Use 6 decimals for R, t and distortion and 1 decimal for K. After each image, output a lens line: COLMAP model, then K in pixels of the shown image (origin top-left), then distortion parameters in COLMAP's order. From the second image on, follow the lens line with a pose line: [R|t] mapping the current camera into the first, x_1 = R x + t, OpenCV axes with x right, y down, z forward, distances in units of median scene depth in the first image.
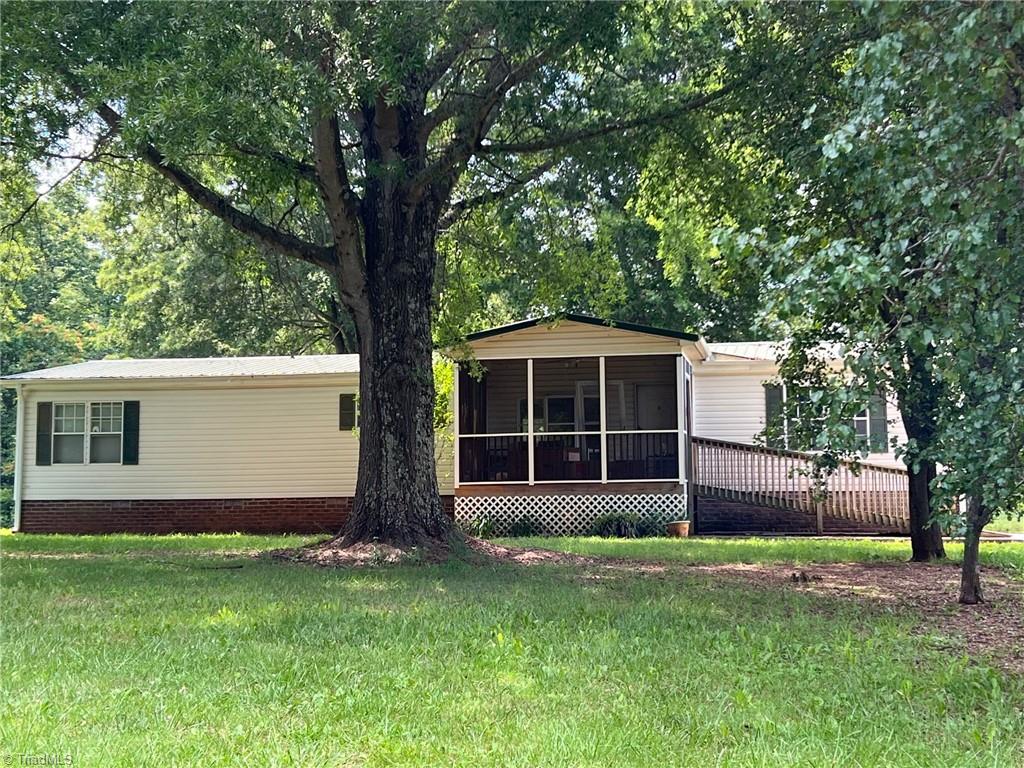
lens RADIAL K [[1510.6, 0, 512.0], [0, 1510.6, 384.0], [0, 0, 1]] dist [0.309637, -0.970265]
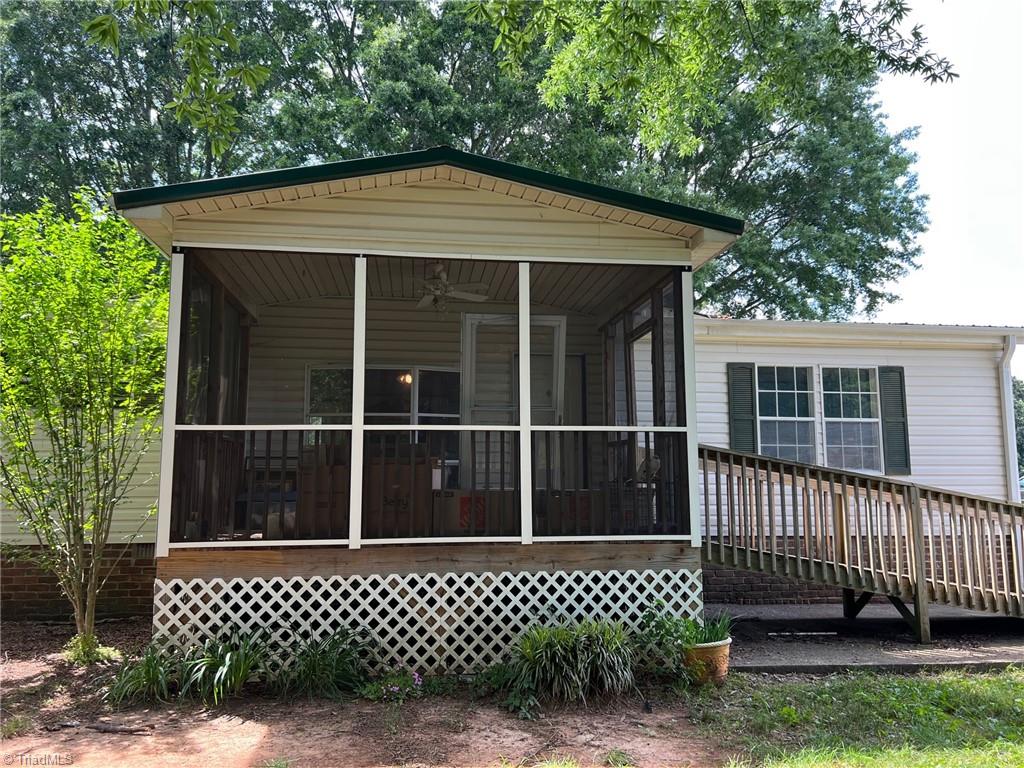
lens RADIAL K [[771.2, 0, 516.9], [0, 771.2, 387.3], [0, 0, 1]] dist [0.056723, -0.062965]
pose [[0.951997, 0.042198, 0.303184, -0.011642], [-0.034413, 0.998928, -0.030975, 0.027532], [-0.304166, 0.019055, 0.952429, 0.795426]]
